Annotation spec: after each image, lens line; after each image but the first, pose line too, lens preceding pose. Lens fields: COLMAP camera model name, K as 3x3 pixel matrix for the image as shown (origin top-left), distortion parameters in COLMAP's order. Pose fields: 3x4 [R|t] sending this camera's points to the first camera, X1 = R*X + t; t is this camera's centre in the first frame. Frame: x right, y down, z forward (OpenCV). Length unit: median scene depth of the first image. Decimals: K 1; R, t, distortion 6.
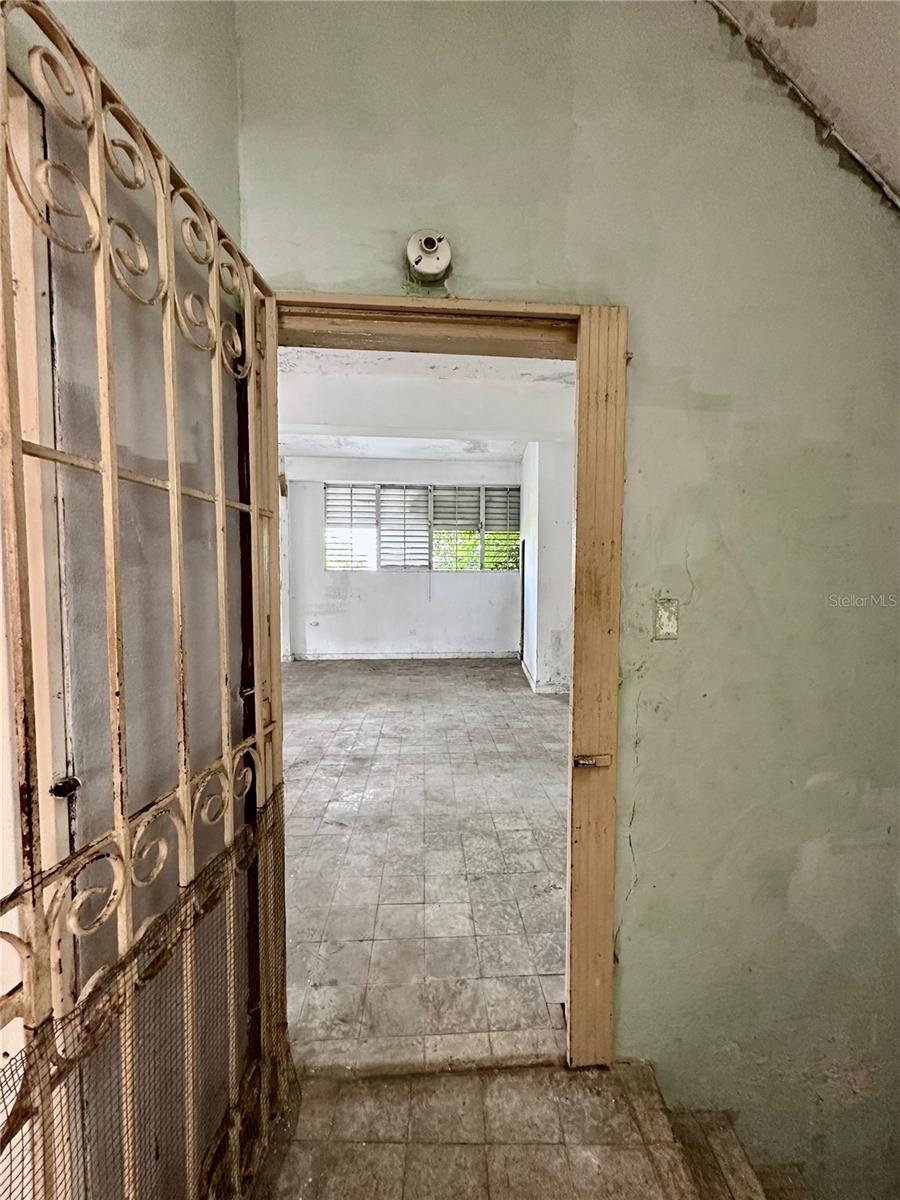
lens RADIAL K [[480.6, 0, 450.0], [0, 480.6, 599.1], [0, 0, 1]] dist [-0.003548, 0.000447]
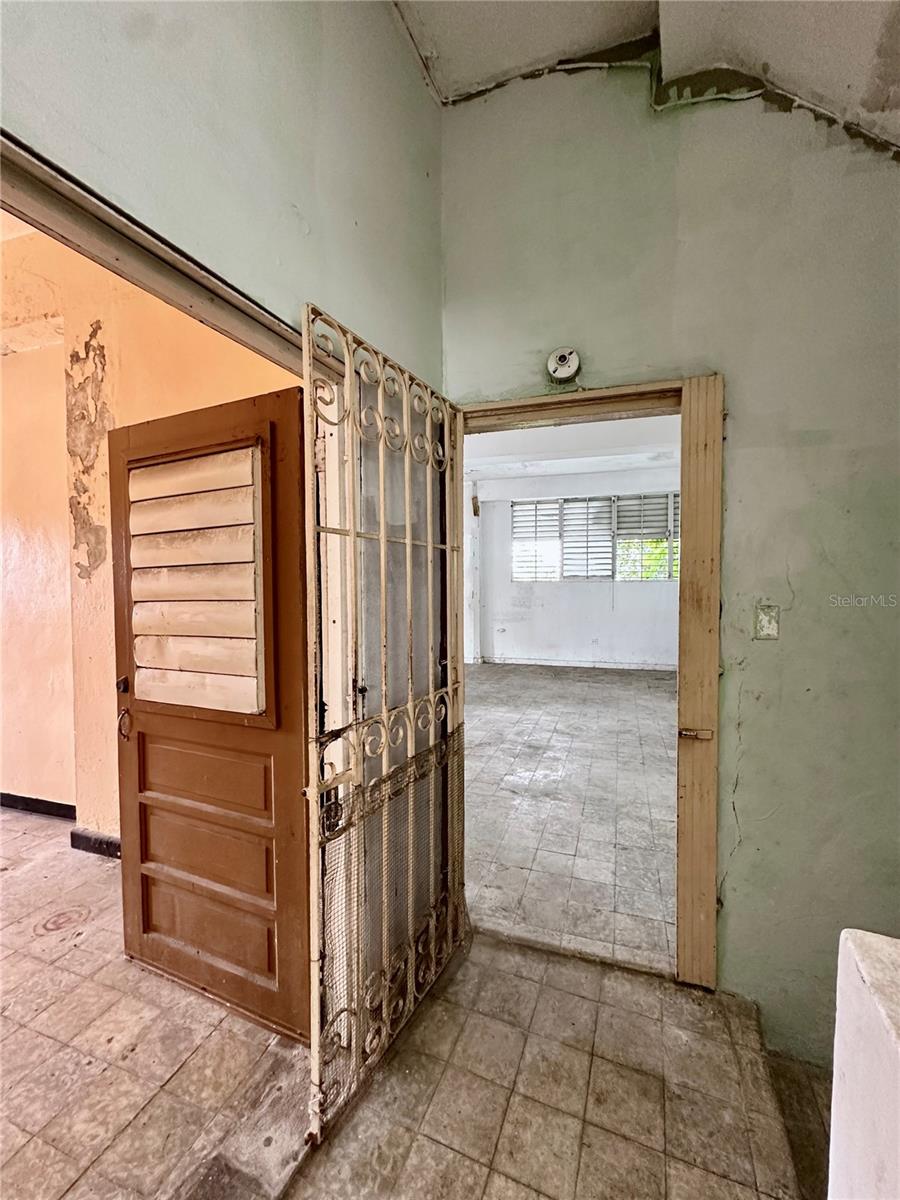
lens RADIAL K [[480.6, 0, 449.4], [0, 480.6, 599.0], [0, 0, 1]] dist [-0.003548, 0.000447]
pose [[0.924380, 0.004679, -0.381444, 0.178721], [-0.012586, 0.999754, -0.018236, 0.015154], [0.381265, 0.021658, 0.924212, -0.411933]]
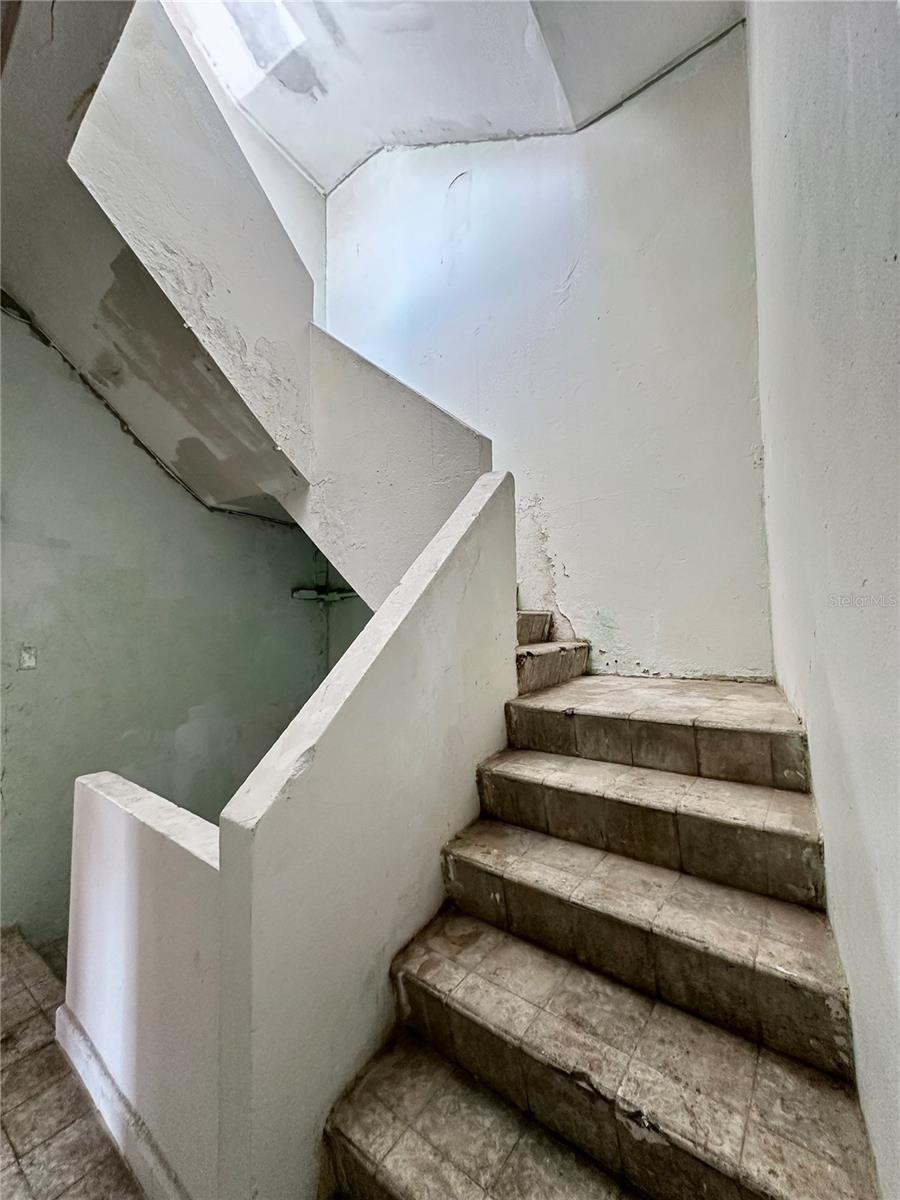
lens RADIAL K [[480.6, 0, 447.9], [0, 480.6, 598.8], [0, 0, 1]] dist [-0.003548, 0.000447]
pose [[0.583752, 0.029557, 0.811394, -0.102478], [0.056849, 0.995397, -0.077159, 0.048973], [-0.809940, 0.091169, 0.579384, -1.384178]]
